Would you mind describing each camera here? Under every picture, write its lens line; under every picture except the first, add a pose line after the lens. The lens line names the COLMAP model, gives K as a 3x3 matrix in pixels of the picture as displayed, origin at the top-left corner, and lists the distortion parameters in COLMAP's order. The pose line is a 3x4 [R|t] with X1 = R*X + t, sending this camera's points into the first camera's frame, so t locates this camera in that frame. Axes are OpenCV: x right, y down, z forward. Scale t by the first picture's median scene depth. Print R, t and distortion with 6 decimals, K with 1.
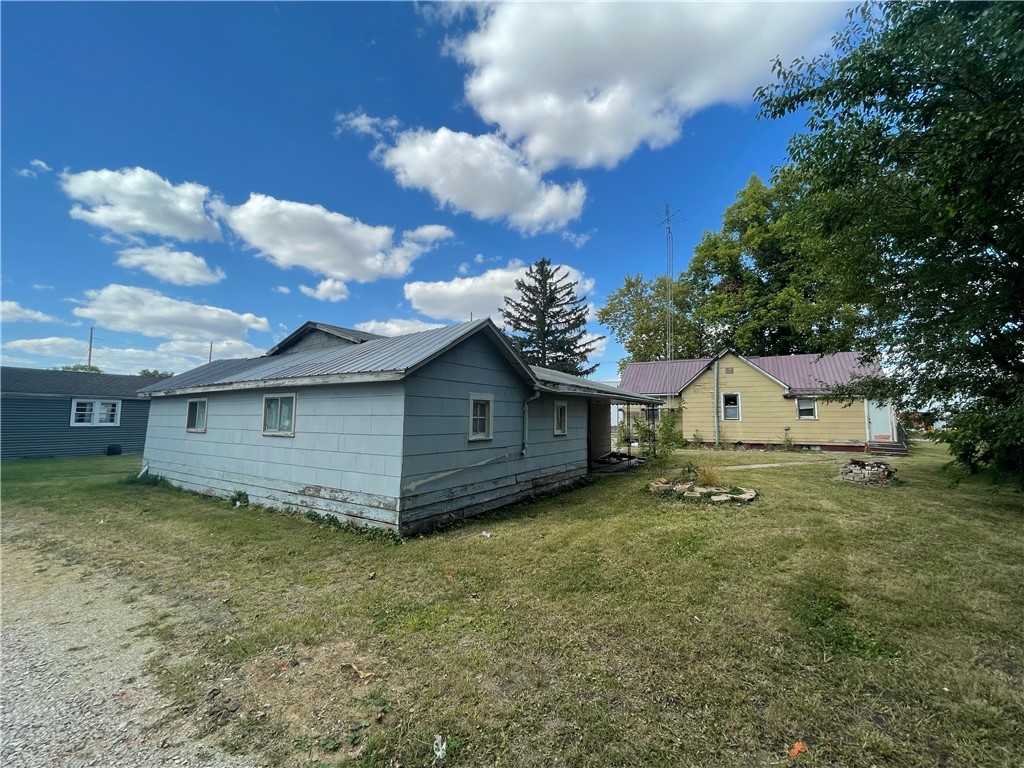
lens RADIAL K [[415.4, 0, 512.0], [0, 415.4, 384.0], [0, 0, 1]] dist [0.000505, 0.000071]
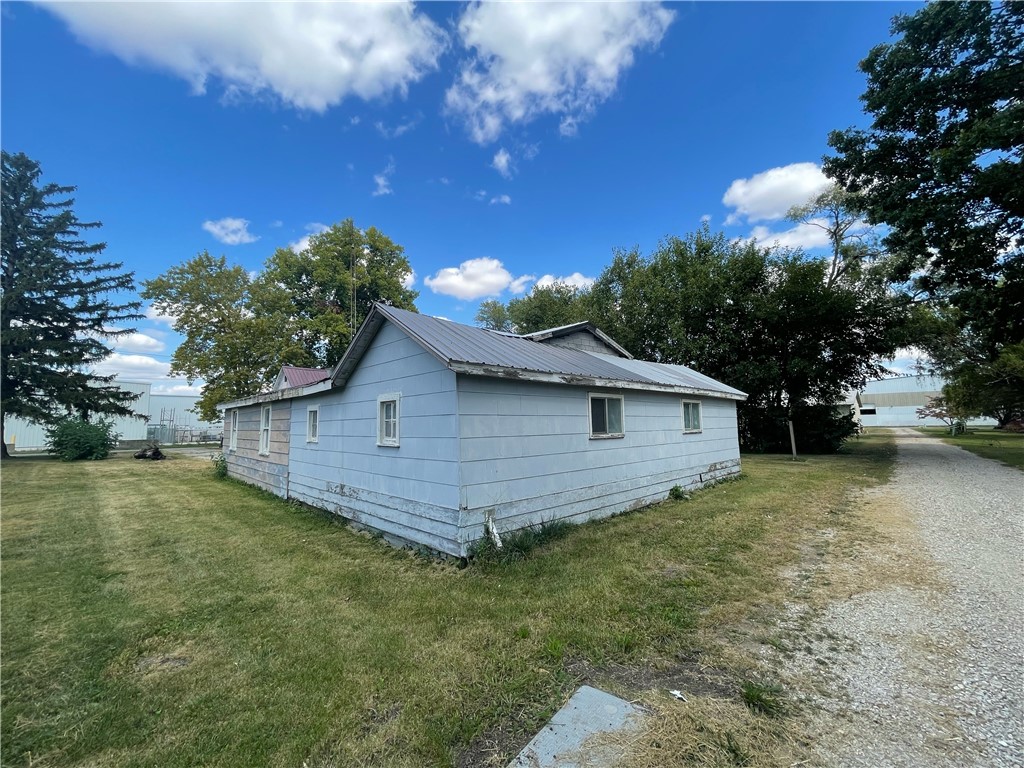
lens RADIAL K [[415.4, 0, 512.0], [0, 415.4, 384.0], [0, 0, 1]] dist [0.000505, 0.000071]
pose [[0.231037, 0.079246, 0.969712, -1.522775], [-0.072093, 0.995332, -0.064163, 0.076746], [-0.970270, -0.055086, 0.235671, 0.979829]]
